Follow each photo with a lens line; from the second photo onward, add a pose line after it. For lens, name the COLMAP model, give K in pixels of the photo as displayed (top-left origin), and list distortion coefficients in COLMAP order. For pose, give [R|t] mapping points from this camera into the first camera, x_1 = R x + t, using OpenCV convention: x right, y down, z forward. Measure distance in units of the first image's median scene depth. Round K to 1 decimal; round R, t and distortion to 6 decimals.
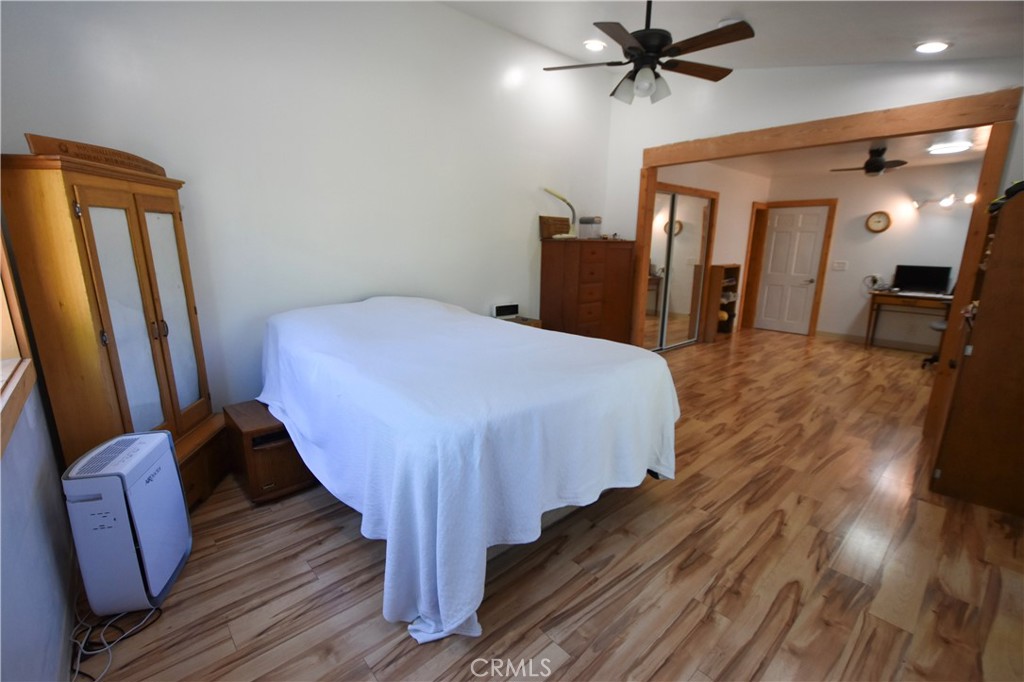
lens RADIAL K [[446.8, 0, 512.2], [0, 446.8, 346.5], [0, 0, 1]] dist [0.005003, -0.002179]
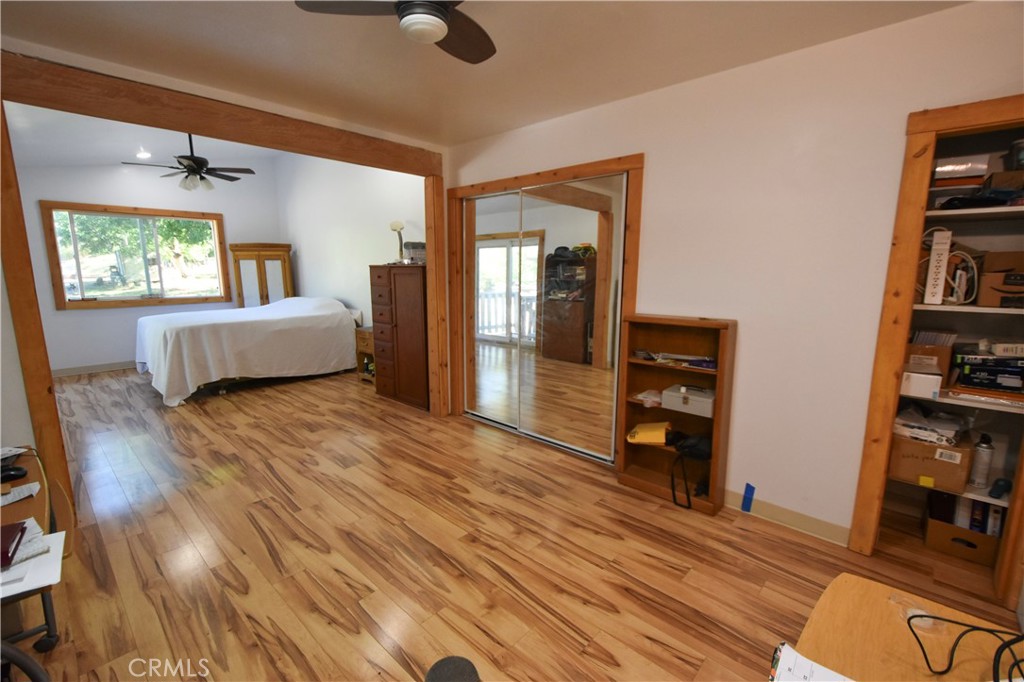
lens RADIAL K [[446.8, 0, 505.3], [0, 446.8, 347.2], [0, 0, 1]] dist [0.005003, -0.002179]
pose [[0.088382, 0.163508, -0.982575, 1.587310], [-0.225074, 0.964201, 0.140206, -0.327315], [0.970325, 0.208760, 0.122020, 1.474973]]
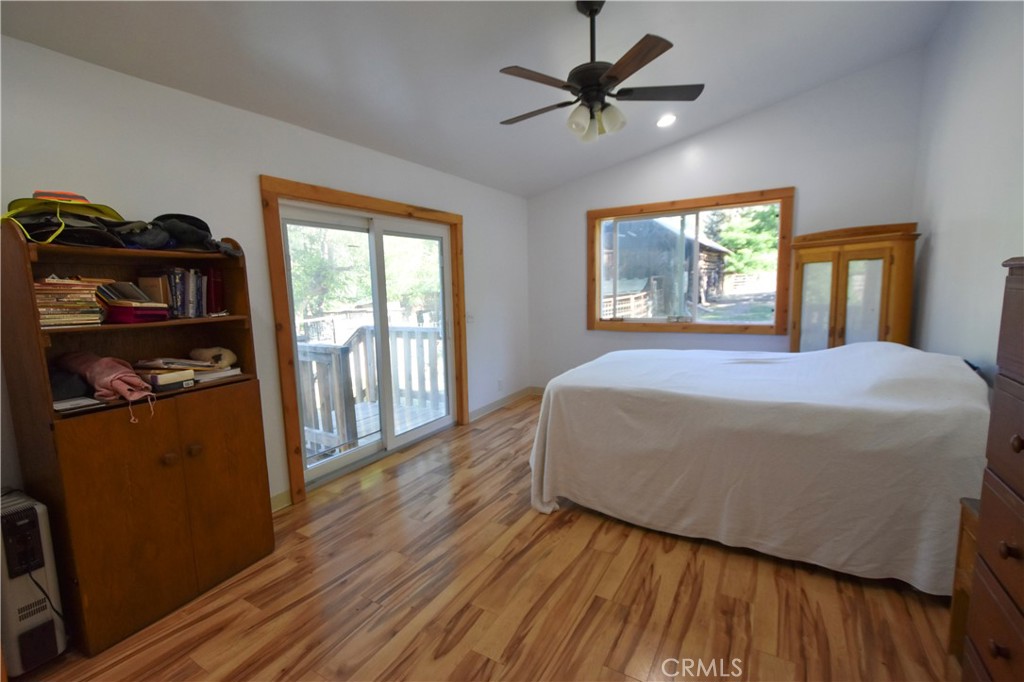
lens RADIAL K [[446.8, 0, 511.1], [0, 446.8, 344.4], [0, 0, 1]] dist [0.005003, -0.002179]
pose [[-0.955689, 0.054942, -0.289205, 0.520600], [-0.048482, 0.939639, 0.338717, -0.309696], [0.290358, 0.337729, -0.895339, 1.345322]]
